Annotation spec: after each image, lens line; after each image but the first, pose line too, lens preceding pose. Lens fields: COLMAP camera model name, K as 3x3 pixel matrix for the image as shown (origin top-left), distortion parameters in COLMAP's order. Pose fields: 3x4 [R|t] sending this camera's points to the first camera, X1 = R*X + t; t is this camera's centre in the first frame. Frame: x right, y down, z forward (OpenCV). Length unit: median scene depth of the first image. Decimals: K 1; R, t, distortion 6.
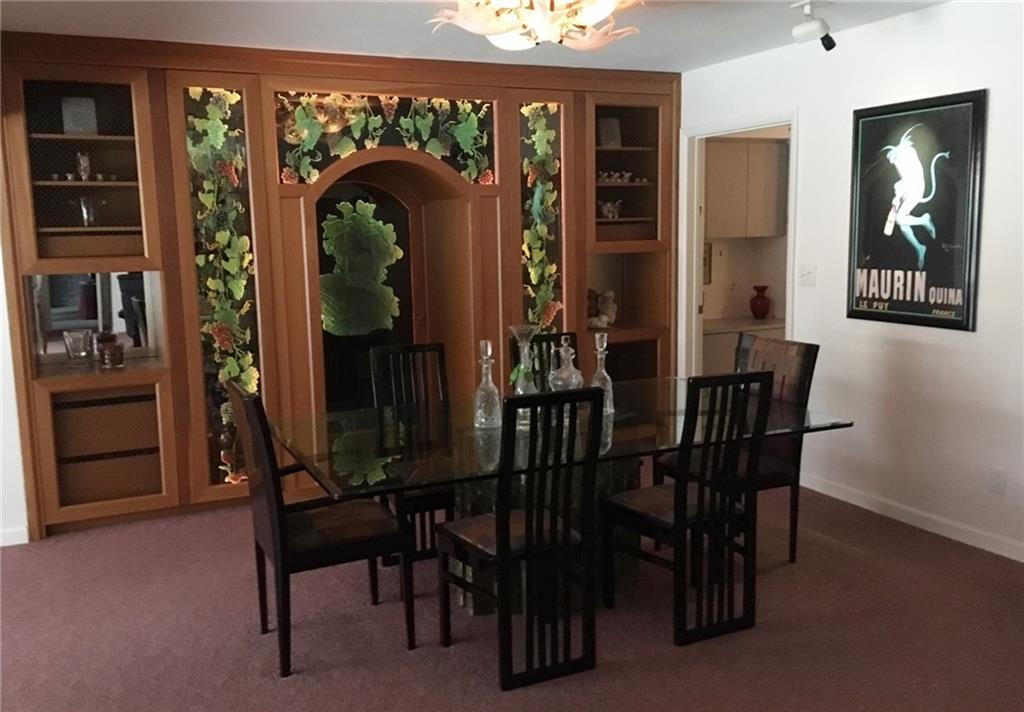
lens RADIAL K [[899.3, 0, 512.0], [0, 899.3, 356.0], [0, 0, 1]] dist [0.009482, 0.001607]
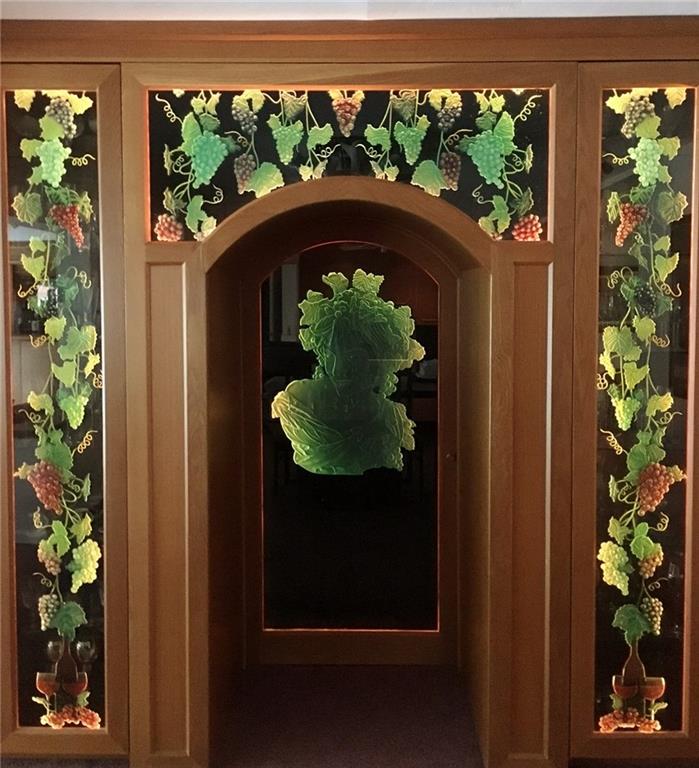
lens RADIAL K [[778.8, 0, 349.7], [0, 778.8, 327.7], [0, 0, 1]] dist [0.021244, 0.011175]
pose [[0.890077, 0.038809, -0.454154, 0.094970], [-0.083295, 0.993440, -0.078352, -0.098286], [0.448134, 0.107568, 0.887471, 0.568660]]
